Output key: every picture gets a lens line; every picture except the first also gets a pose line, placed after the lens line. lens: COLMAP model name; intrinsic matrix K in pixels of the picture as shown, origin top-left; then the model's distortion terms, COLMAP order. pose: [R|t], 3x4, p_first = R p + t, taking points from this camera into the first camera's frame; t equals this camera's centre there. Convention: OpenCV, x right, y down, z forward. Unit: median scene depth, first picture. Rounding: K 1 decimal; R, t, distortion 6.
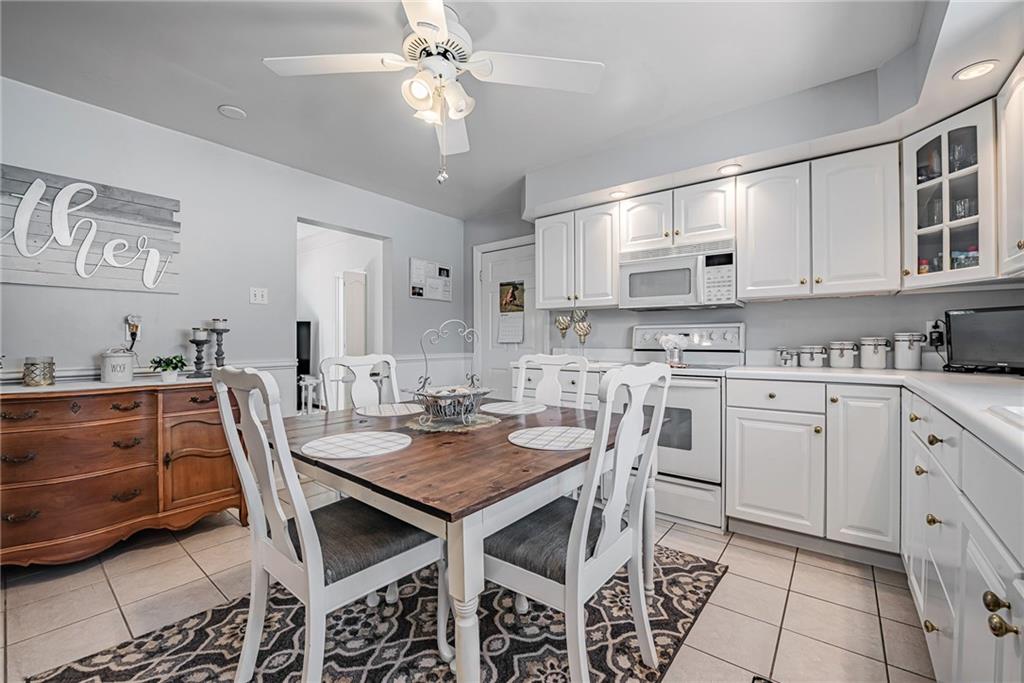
lens RADIAL K [[418.8, 0, 512.0], [0, 418.8, 341.5], [0, 0, 1]] dist [-0.000672, -0.000157]
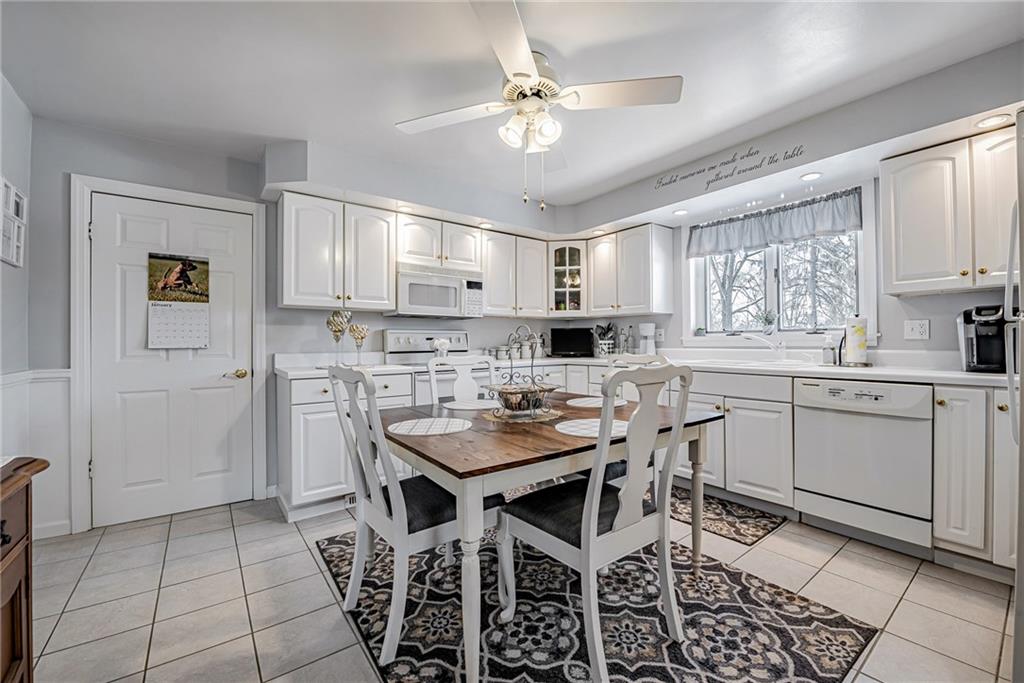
lens RADIAL K [[418.8, 0, 512.0], [0, 418.8, 341.5], [0, 0, 1]] dist [-0.000672, -0.000157]
pose [[0.264491, 0.002055, 0.964386, -0.791833], [0.004889, 0.999982, -0.003471, -0.002841], [-0.964376, 0.005633, 0.264477, 0.498759]]
